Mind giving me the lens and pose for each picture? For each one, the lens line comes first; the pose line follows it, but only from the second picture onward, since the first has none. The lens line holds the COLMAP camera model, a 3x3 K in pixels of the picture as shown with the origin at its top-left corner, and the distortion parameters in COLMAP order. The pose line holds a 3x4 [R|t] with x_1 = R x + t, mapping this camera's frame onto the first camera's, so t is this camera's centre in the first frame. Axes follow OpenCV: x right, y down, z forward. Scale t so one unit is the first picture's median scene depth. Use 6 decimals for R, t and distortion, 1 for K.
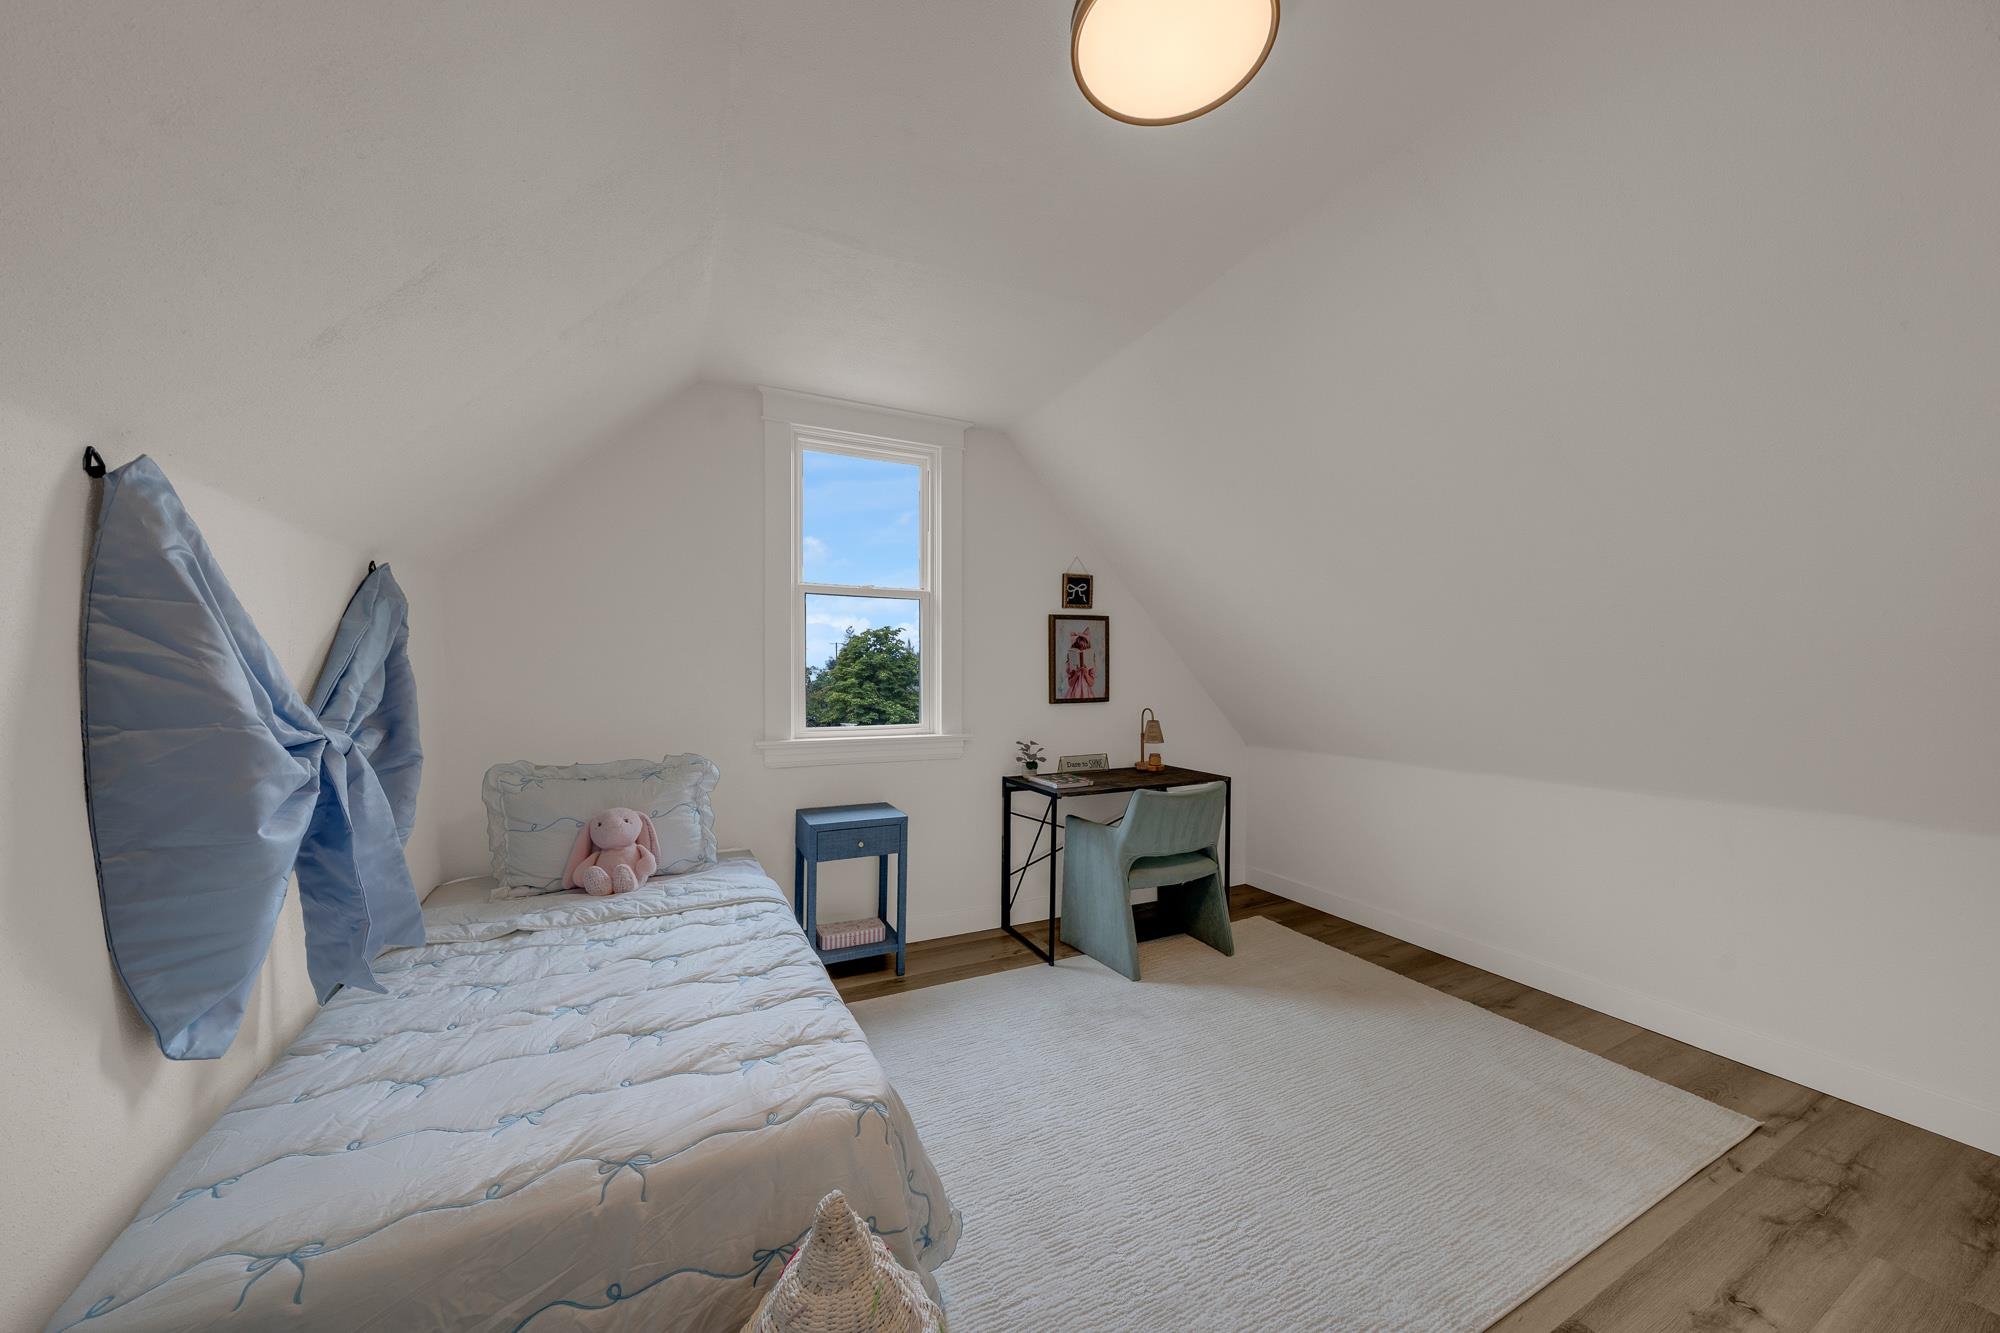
lens RADIAL K [[809.3, 0, 999.0], [0, 809.3, 711.7], [0, 0, 1]] dist [-0.001657, -0.000111]
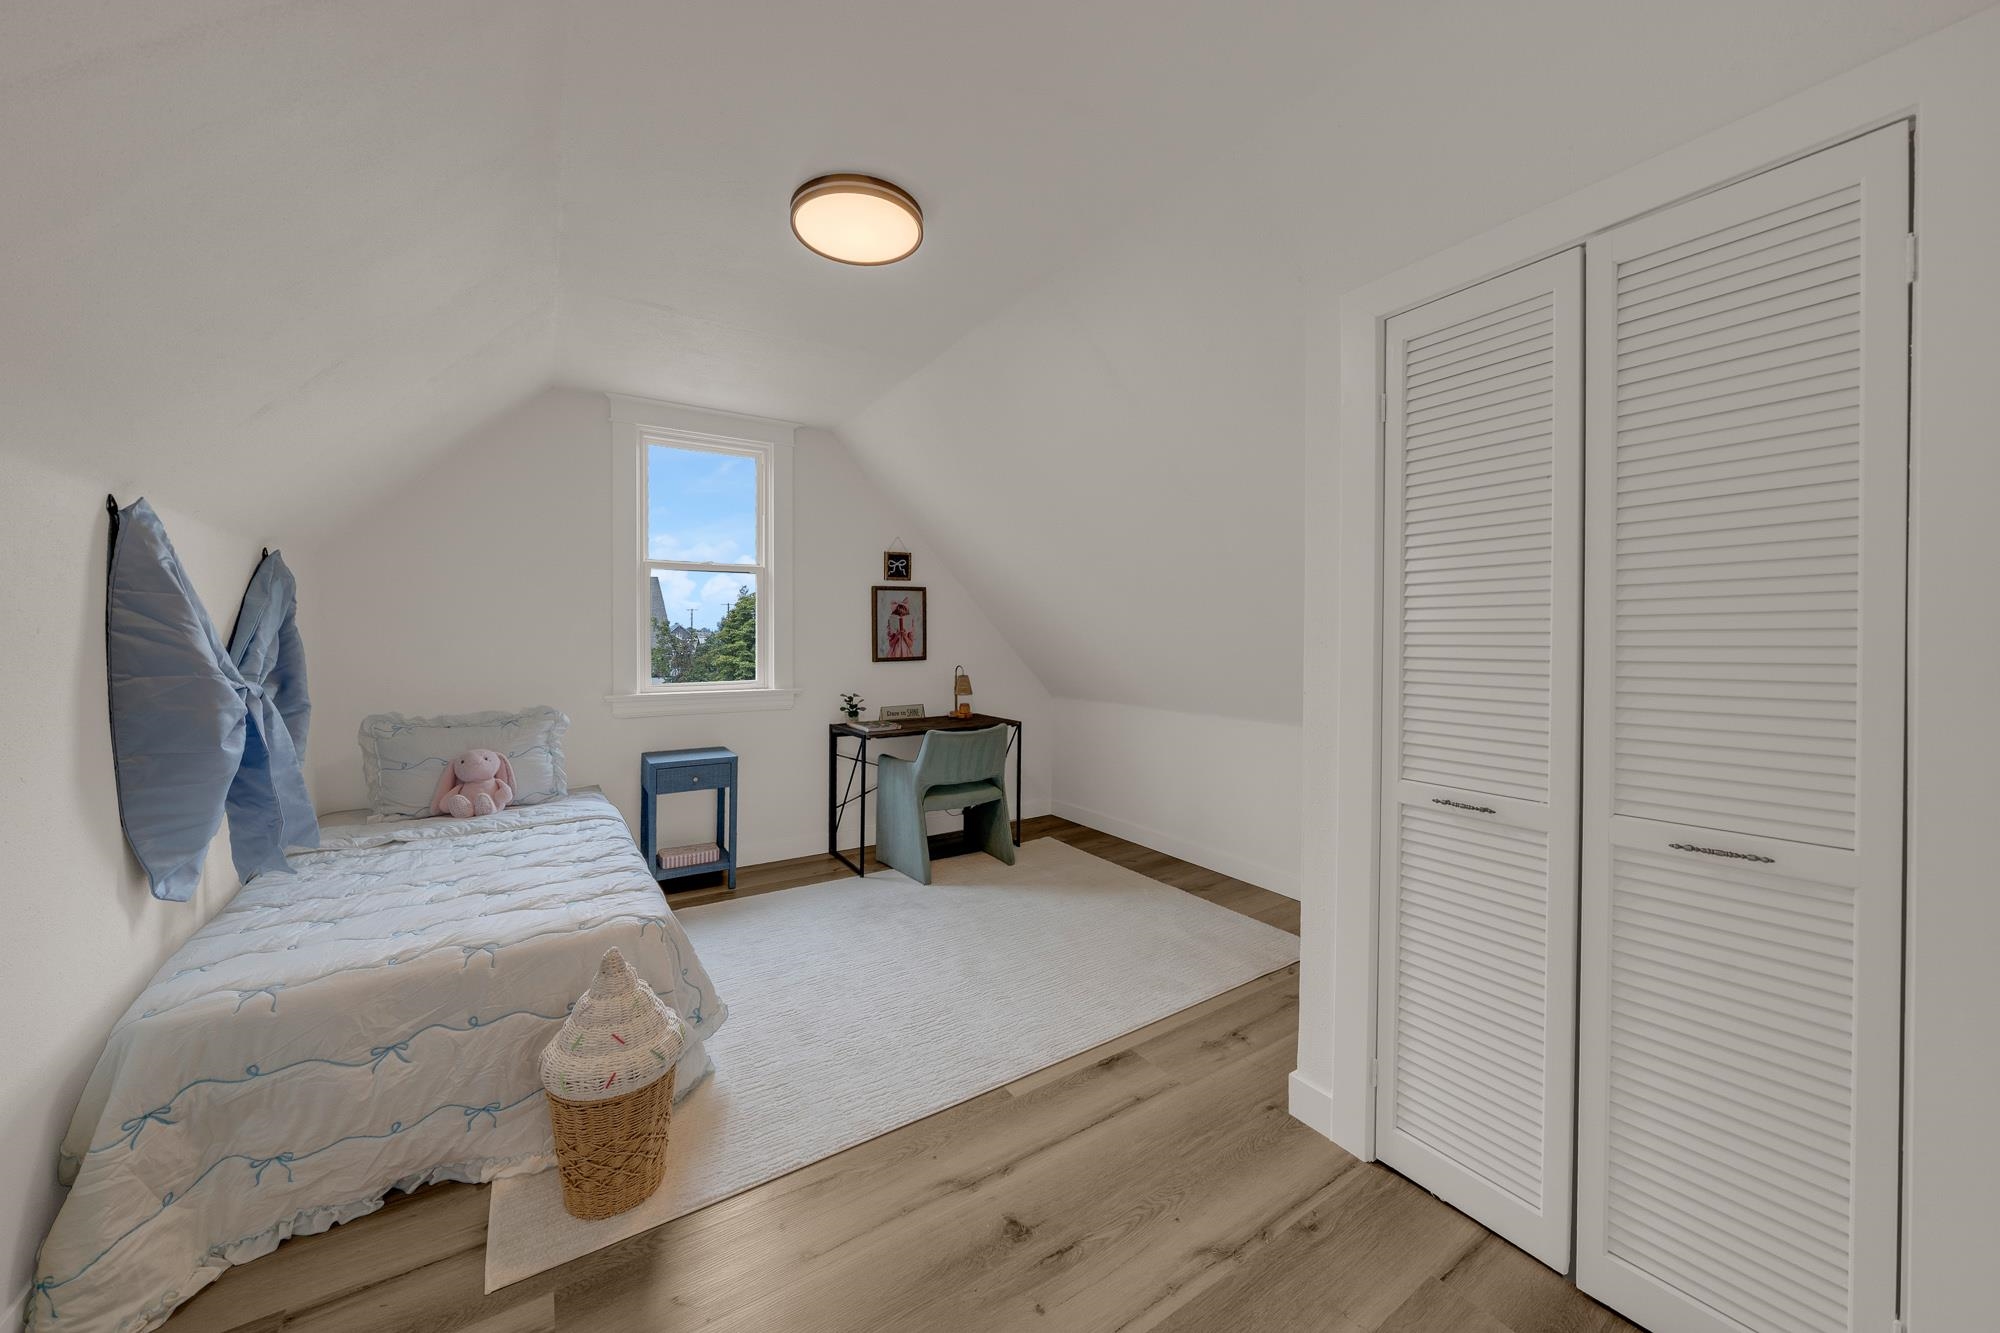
lens RADIAL K [[826.1, 0, 1000.0], [0, 826.1, 666.5], [0, 0, 1]] dist [-0.001523, -0.000139]
pose [[0.992891, -0.008029, 0.118755, 0.166100], [0.009126, 0.999920, -0.008701, 0.013773], [-0.118676, 0.009723, 0.992885, -0.337412]]
